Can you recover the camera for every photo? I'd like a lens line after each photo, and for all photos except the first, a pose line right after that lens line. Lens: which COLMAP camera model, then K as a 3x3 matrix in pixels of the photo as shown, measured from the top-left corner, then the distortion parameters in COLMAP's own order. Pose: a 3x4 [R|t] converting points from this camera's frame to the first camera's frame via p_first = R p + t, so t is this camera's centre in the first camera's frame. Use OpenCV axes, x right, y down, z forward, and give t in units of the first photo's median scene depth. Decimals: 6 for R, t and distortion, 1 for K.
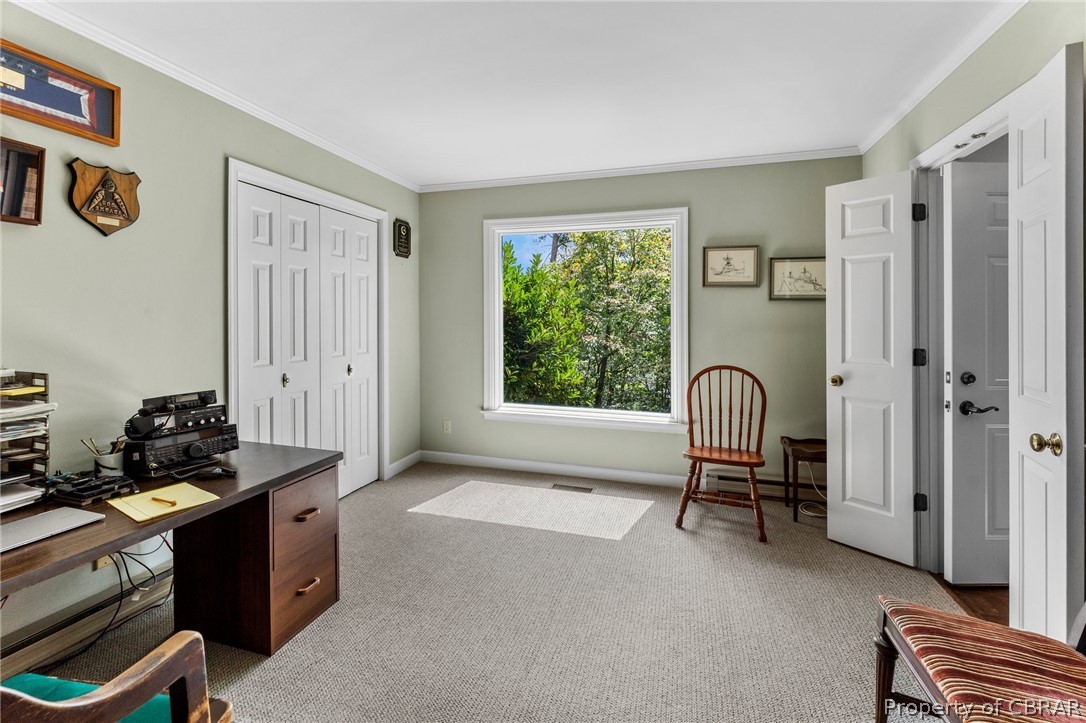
lens RADIAL K [[462.5, 0, 543.2], [0, 462.5, 326.6], [0, 0, 1]] dist [-0.028808, -0.000027]
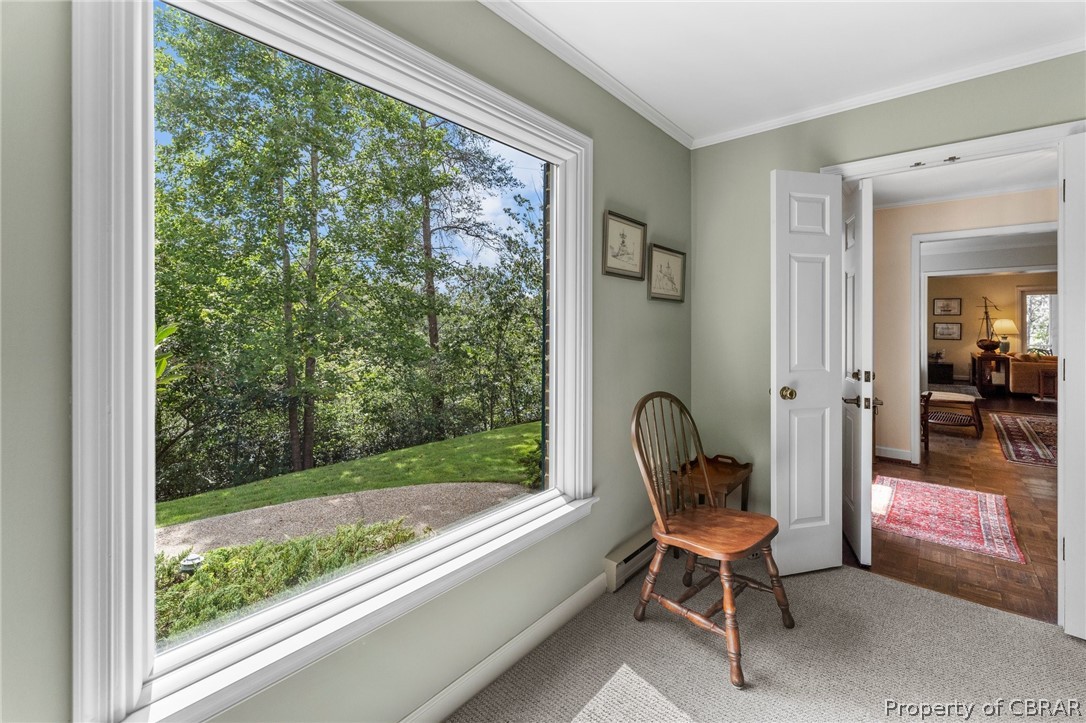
lens RADIAL K [[462.5, 0, 543.2], [0, 462.5, 326.6], [0, 0, 1]] dist [-0.028808, -0.000027]
pose [[0.396059, 0.001134, 0.918224, -0.280434], [0.018455, 0.999787, -0.009195, -0.008421], [-0.918040, 0.020587, 0.395954, 0.856450]]
